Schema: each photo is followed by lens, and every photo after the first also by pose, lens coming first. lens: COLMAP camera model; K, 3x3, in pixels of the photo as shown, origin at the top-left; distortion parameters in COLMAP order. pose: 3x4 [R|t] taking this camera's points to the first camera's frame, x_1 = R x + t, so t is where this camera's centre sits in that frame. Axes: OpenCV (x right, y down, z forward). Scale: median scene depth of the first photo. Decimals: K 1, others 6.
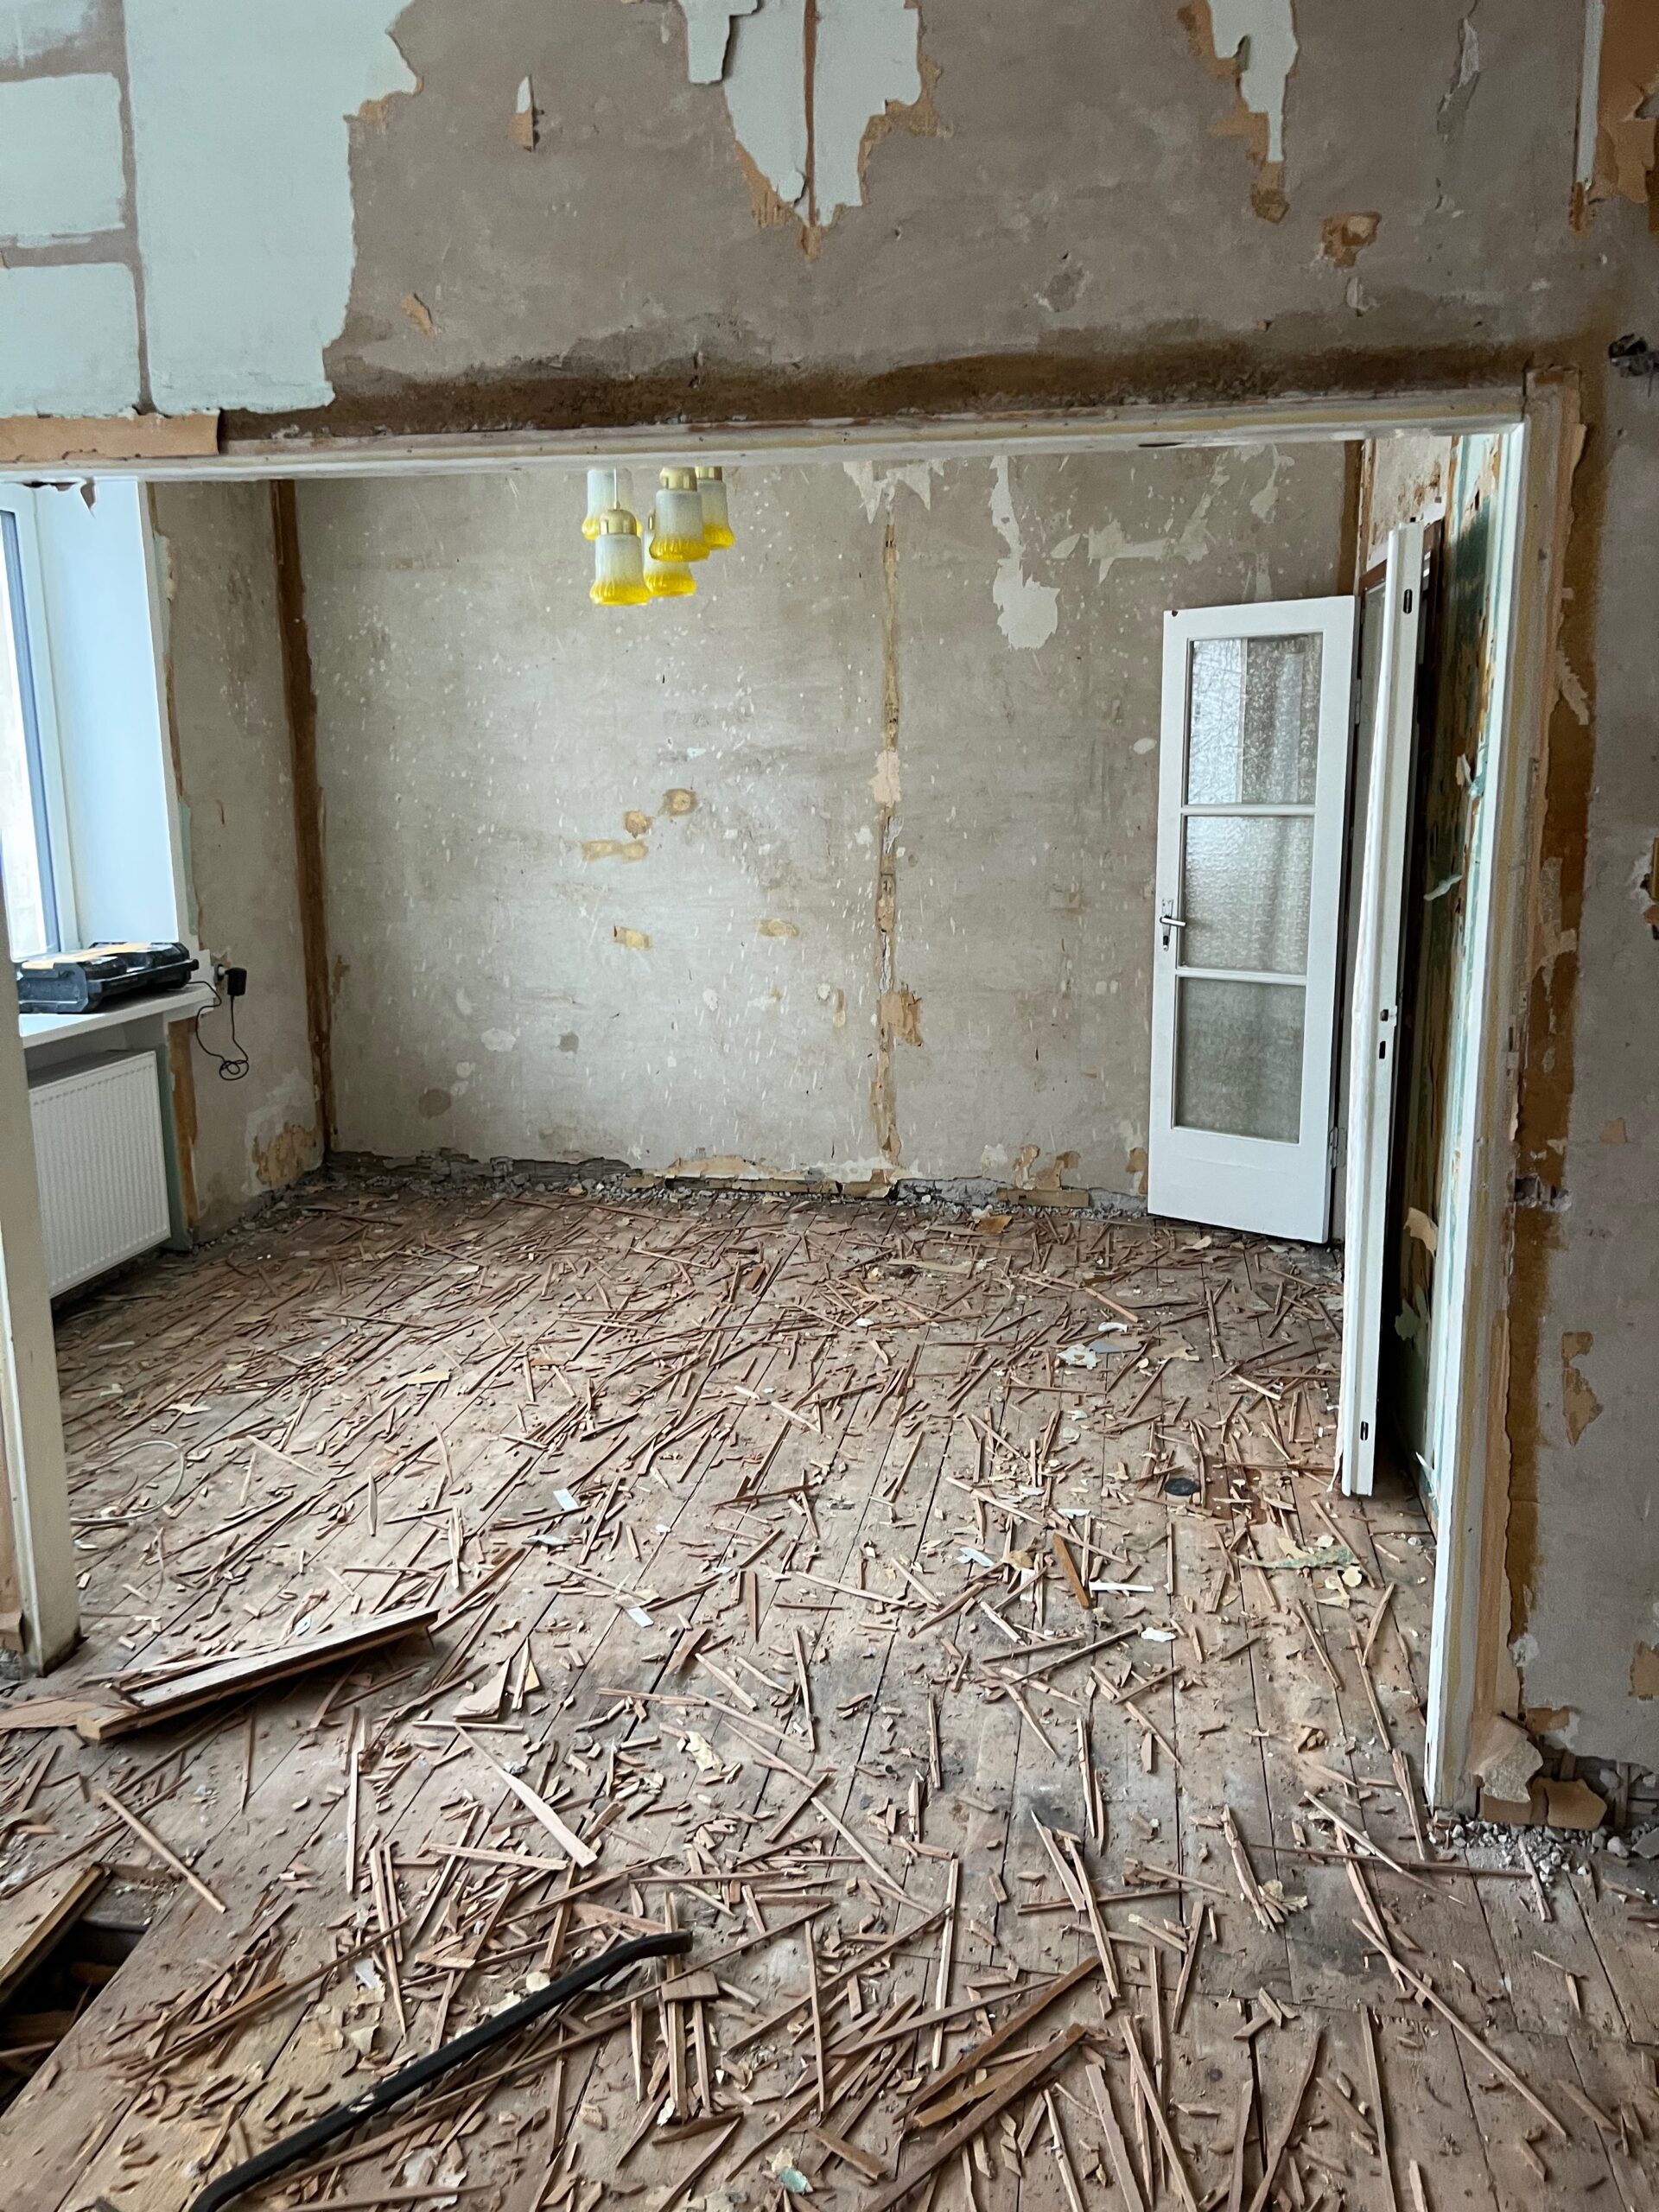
lens RADIAL K [[1692.5, 0, 828.5], [0, 1692.5, 1105.5], [0, 0, 1]] dist [0.068634, 0.000888]
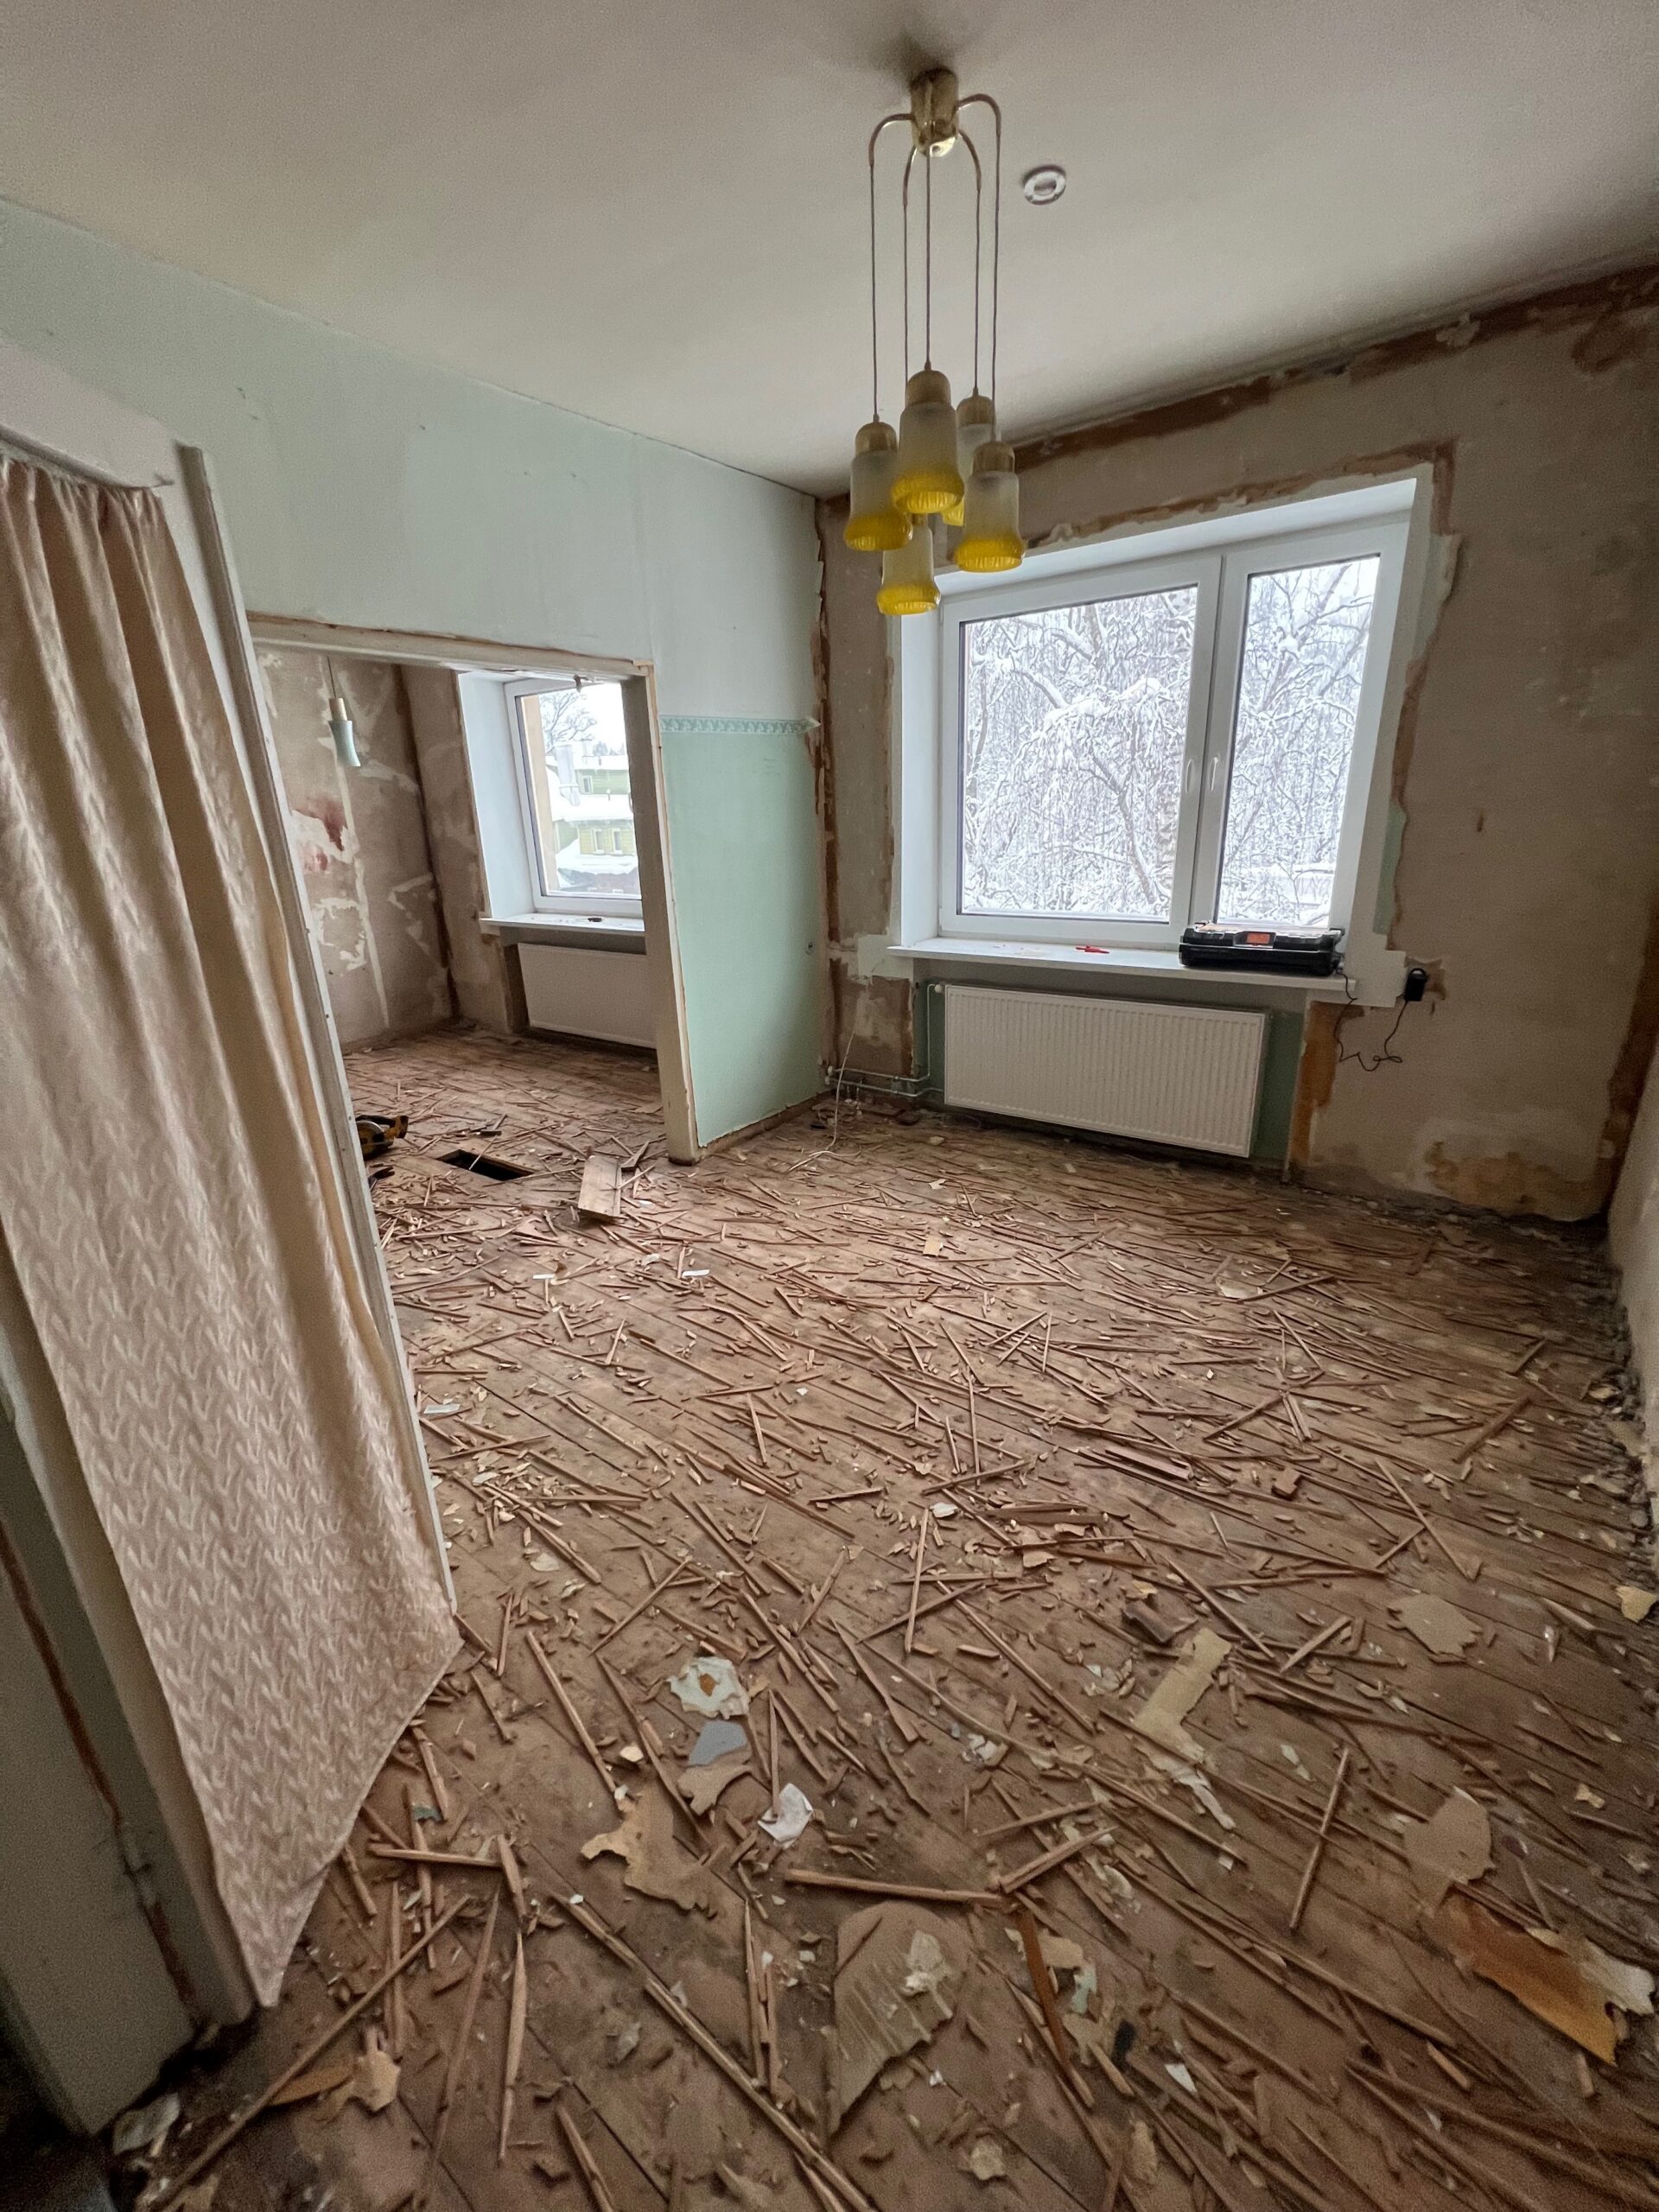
lens RADIAL K [[886.6, 0, 833.8], [0, 886.6, 1098.0], [0, 0, 1]] dist [0.001519, -0.000111]
pose [[-0.447001, 0.304168, -0.841233, 0.322267], [-0.140515, 0.904865, 0.401840, -0.199351], [0.883428, 0.297828, -0.361736, 1.000789]]
